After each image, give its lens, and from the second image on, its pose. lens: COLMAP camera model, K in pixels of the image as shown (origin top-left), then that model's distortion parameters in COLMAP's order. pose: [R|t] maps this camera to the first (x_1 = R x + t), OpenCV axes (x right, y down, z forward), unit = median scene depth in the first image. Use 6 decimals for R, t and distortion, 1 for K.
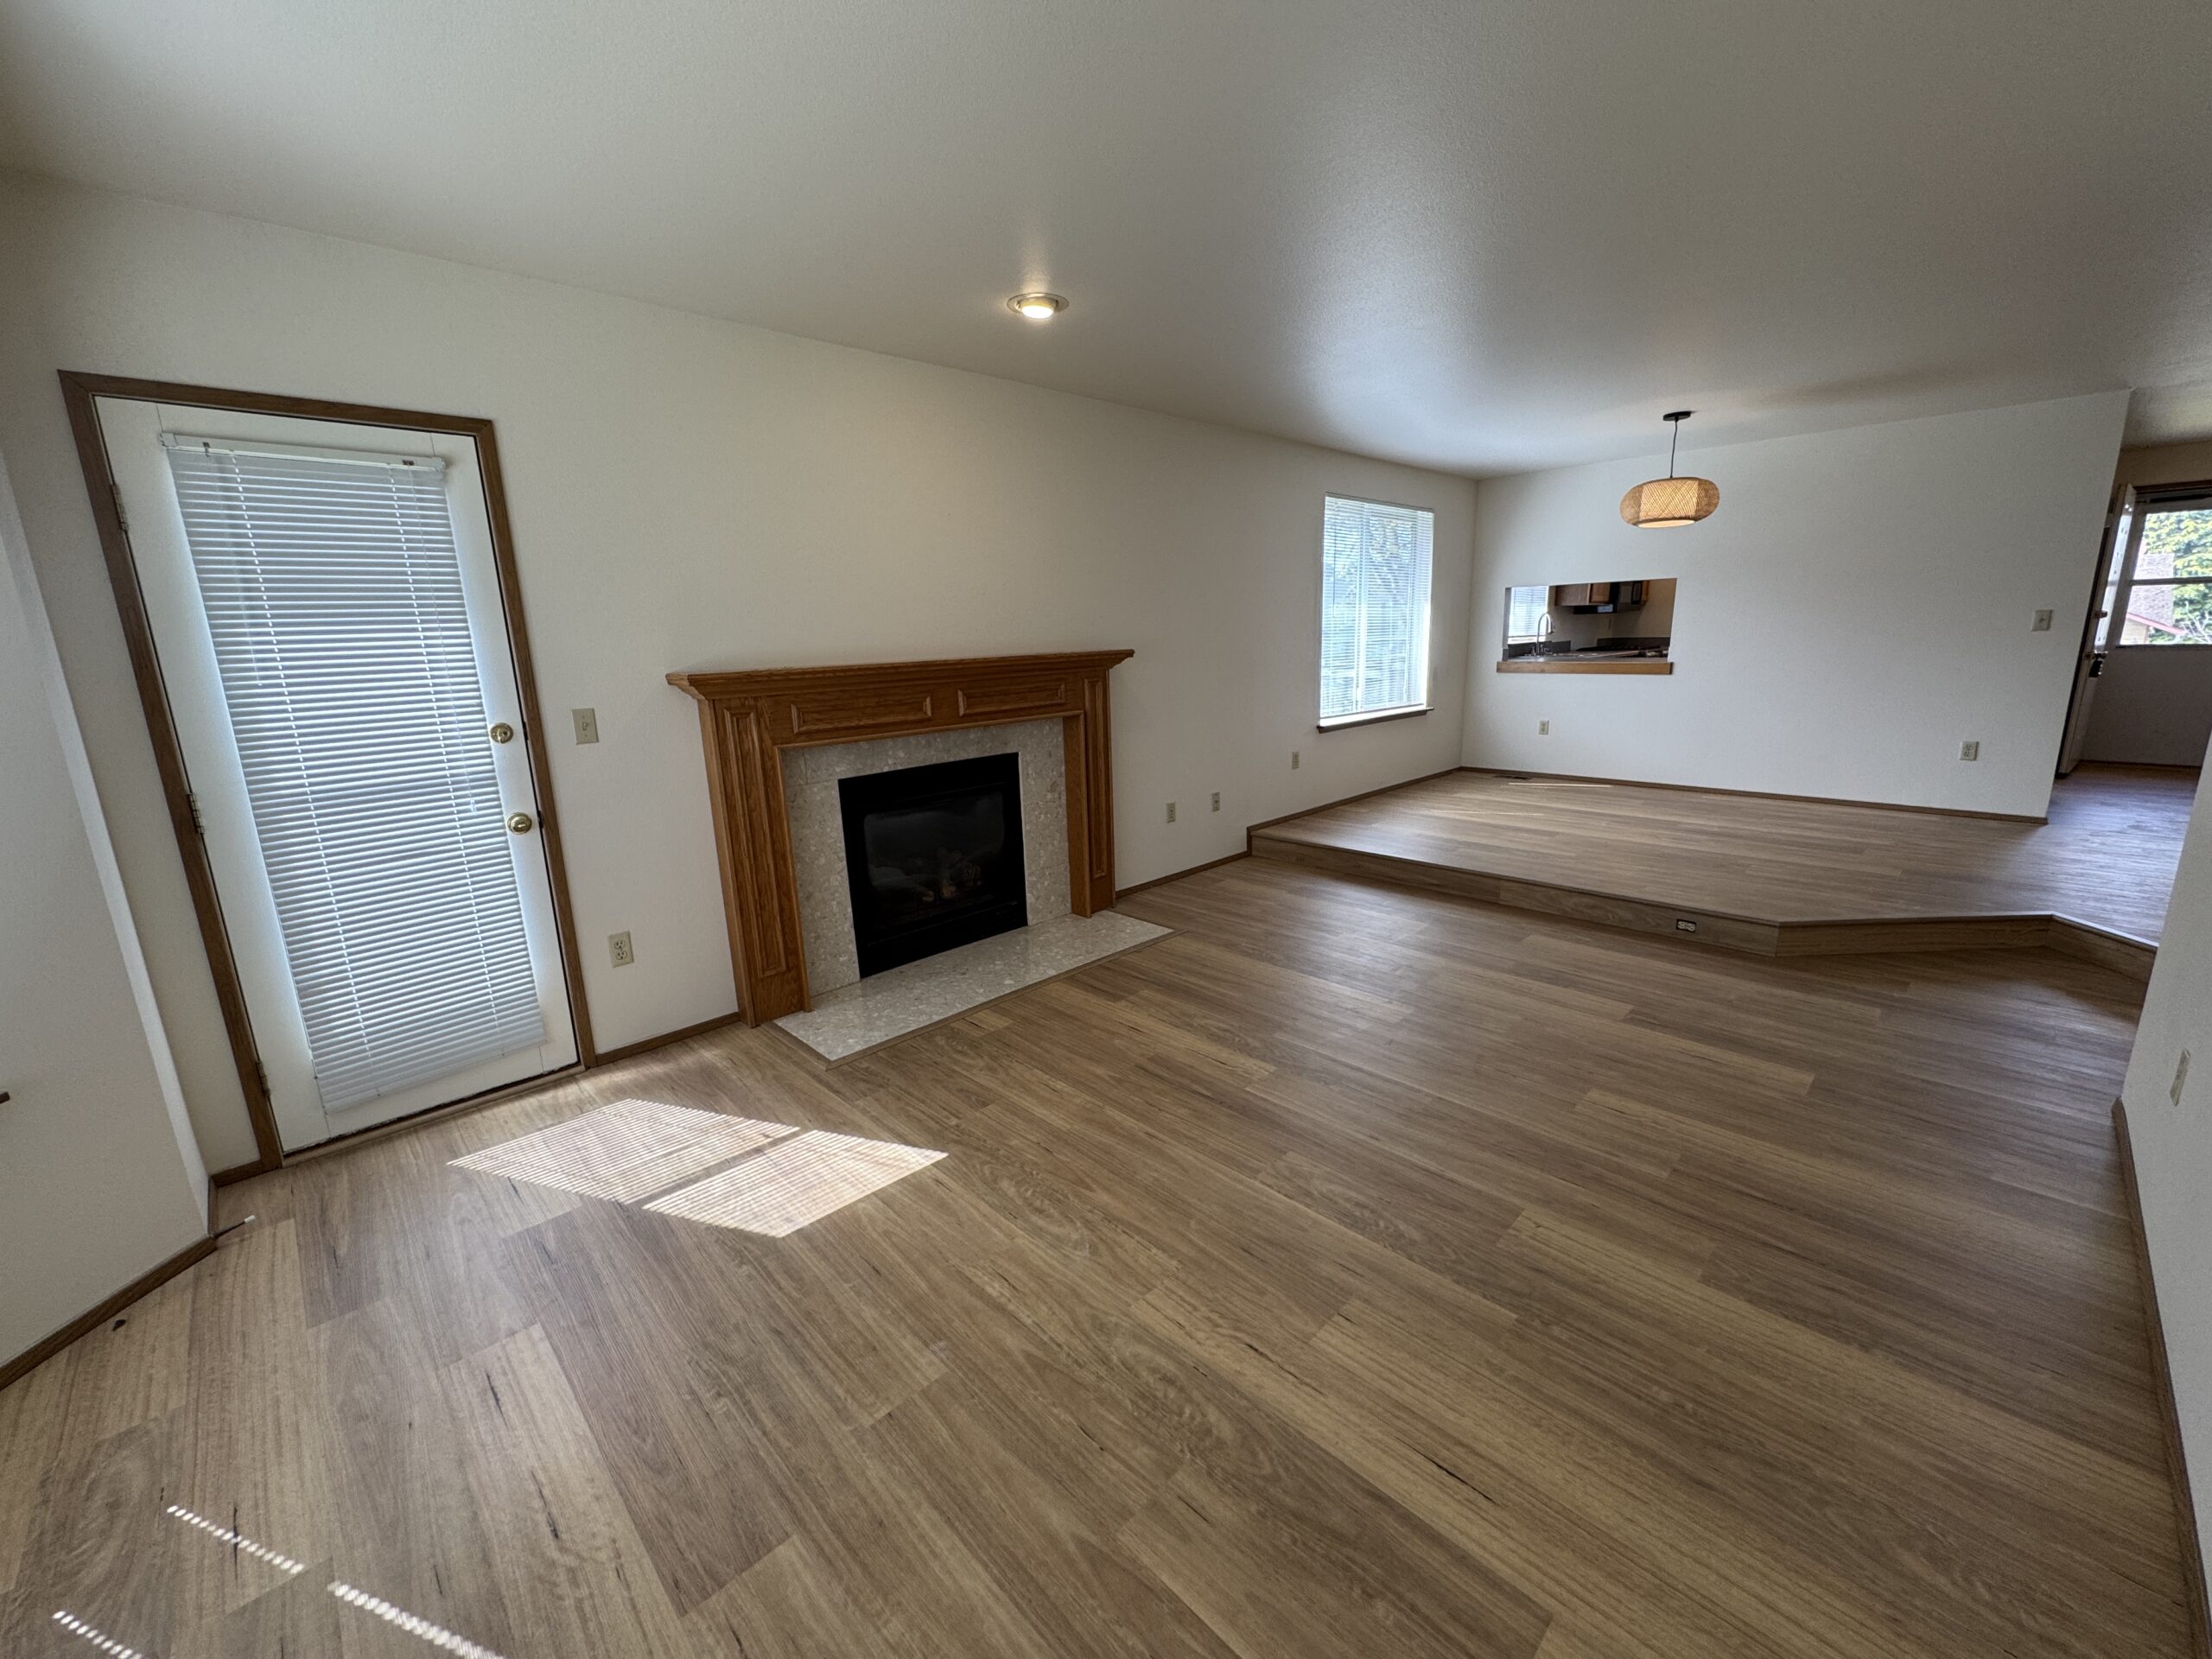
lens RADIAL K [[886.9, 0, 1106.0], [0, 886.9, 829.5], [0, 0, 1]] dist [-0.000315, 0.000407]
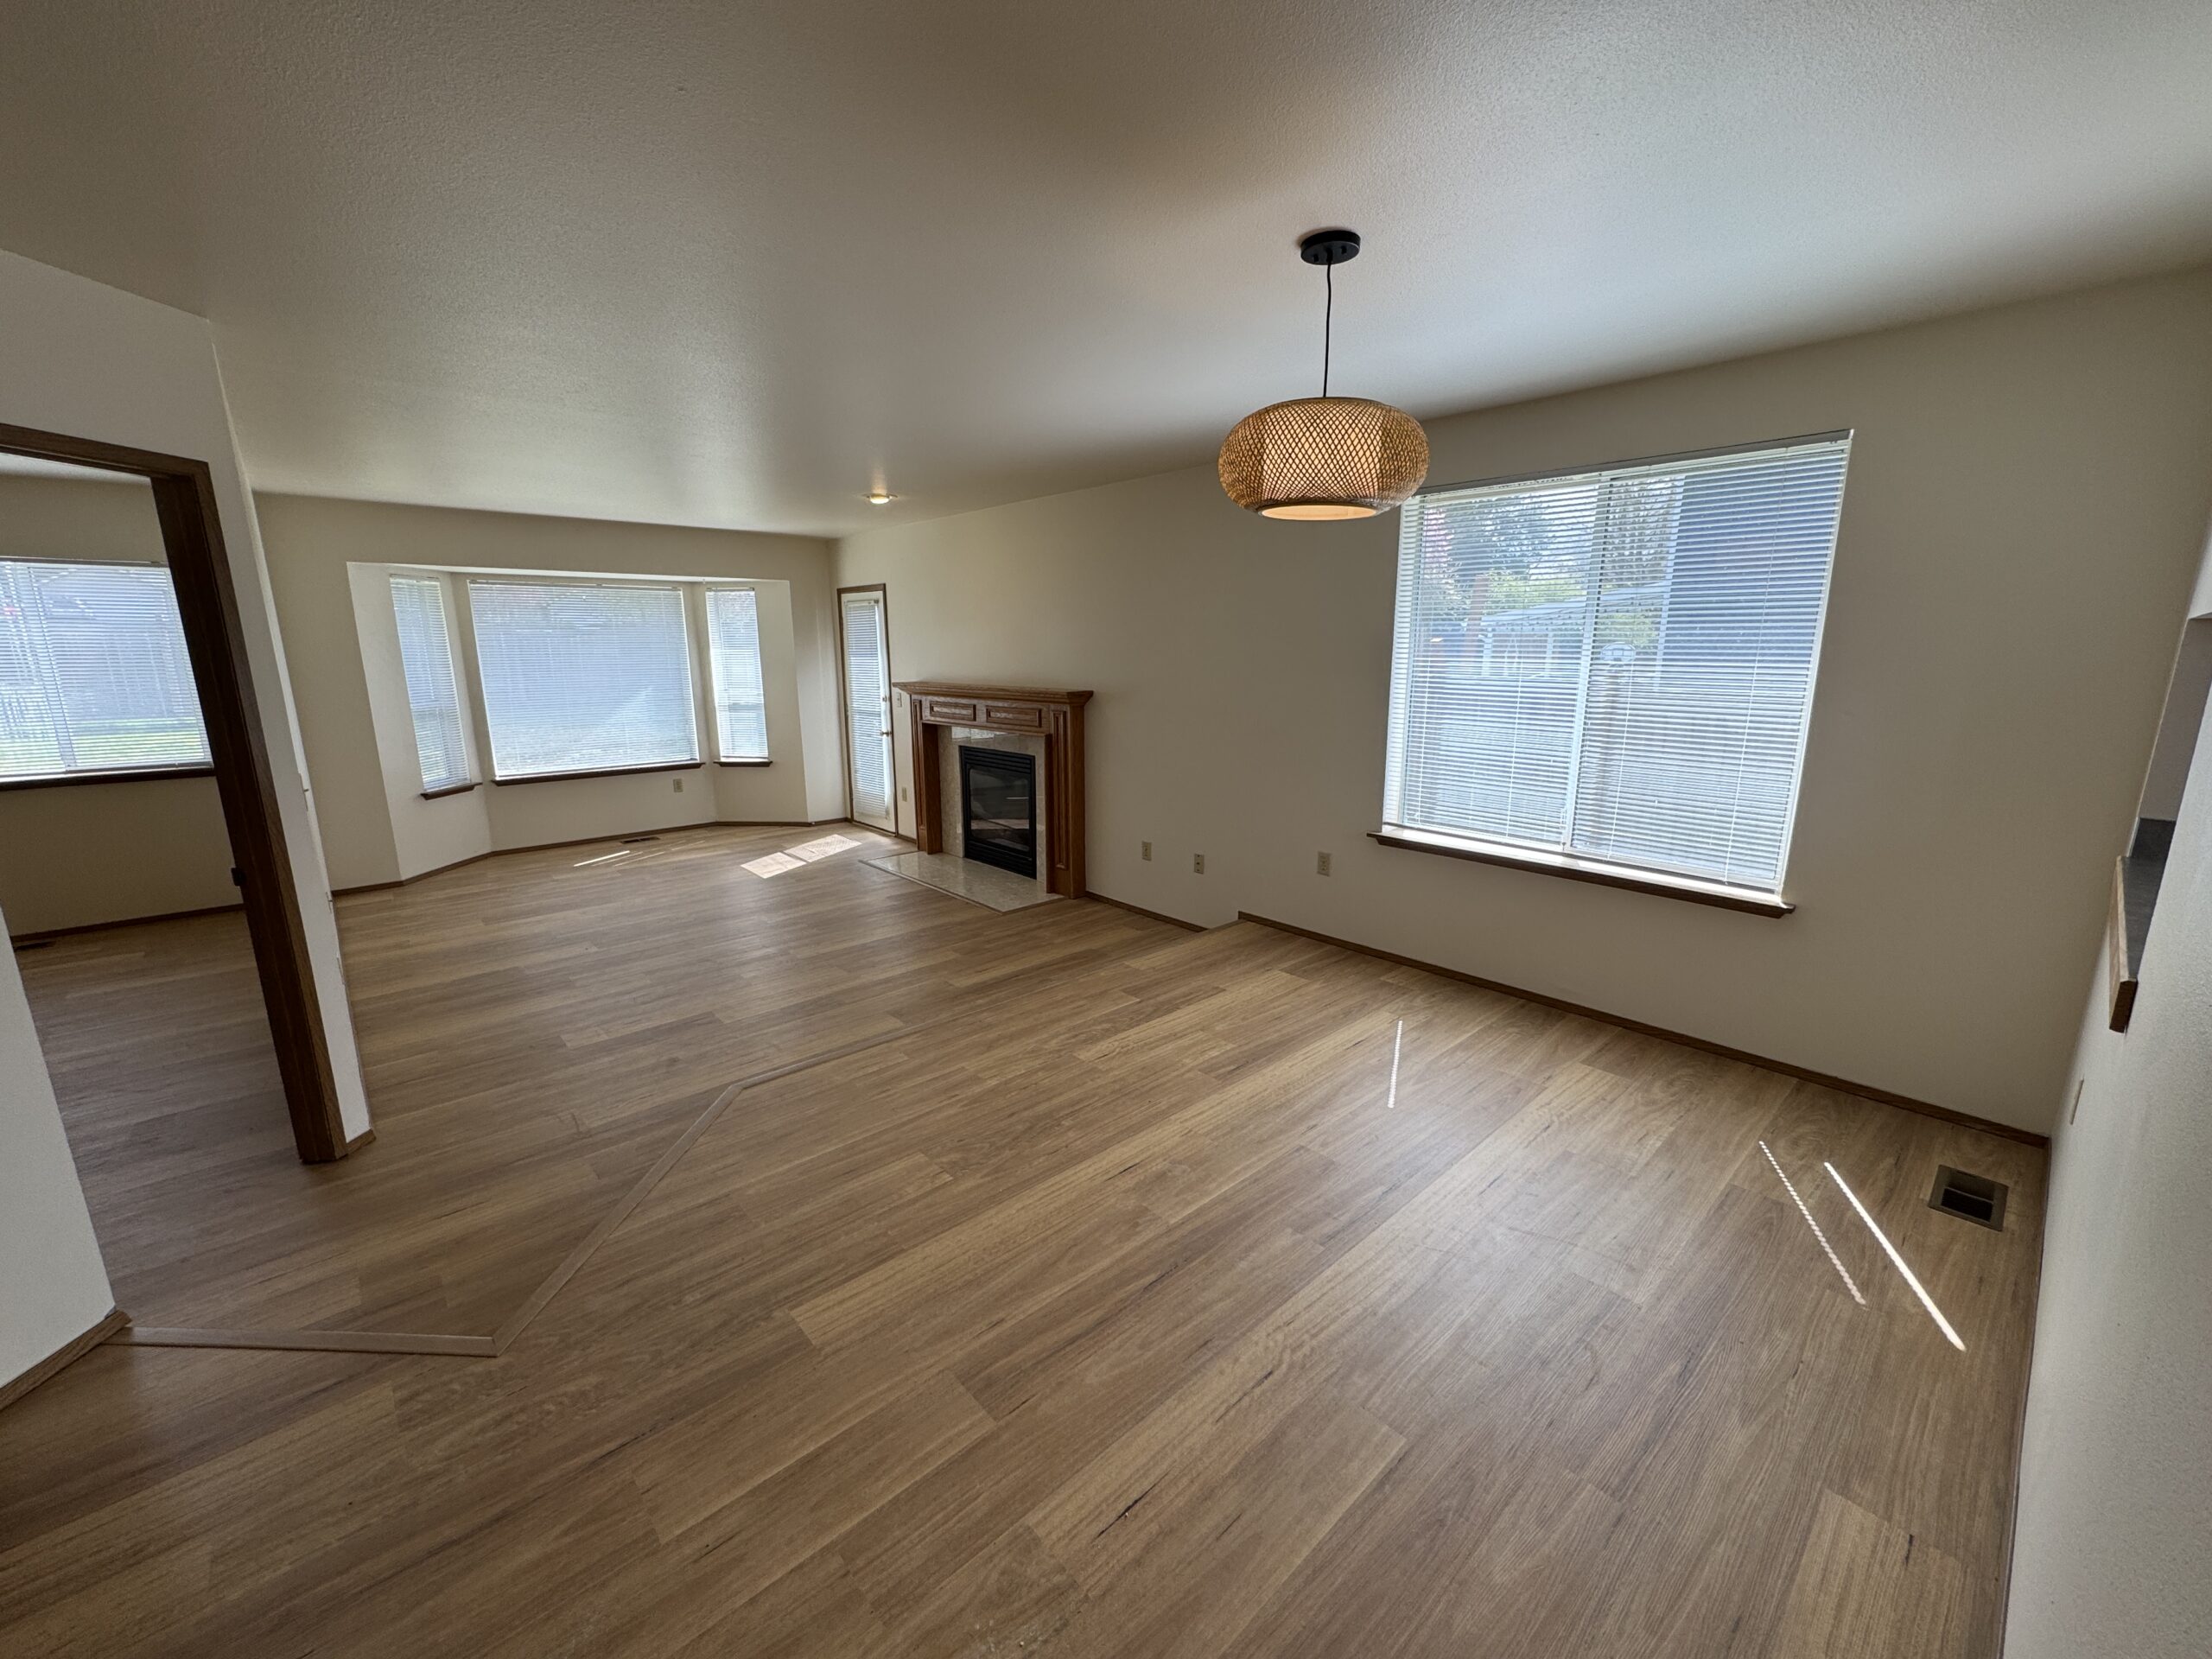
lens RADIAL K [[886.9, 0, 1106.0], [0, 886.9, 829.5], [0, 0, 1]] dist [-0.000315, 0.000407]
pose [[-0.037536, 0.236805, -0.970832, 1.459732], [-0.213917, 0.947091, 0.239285, -0.380736], [0.976130, 0.216659, 0.015106, 1.250805]]
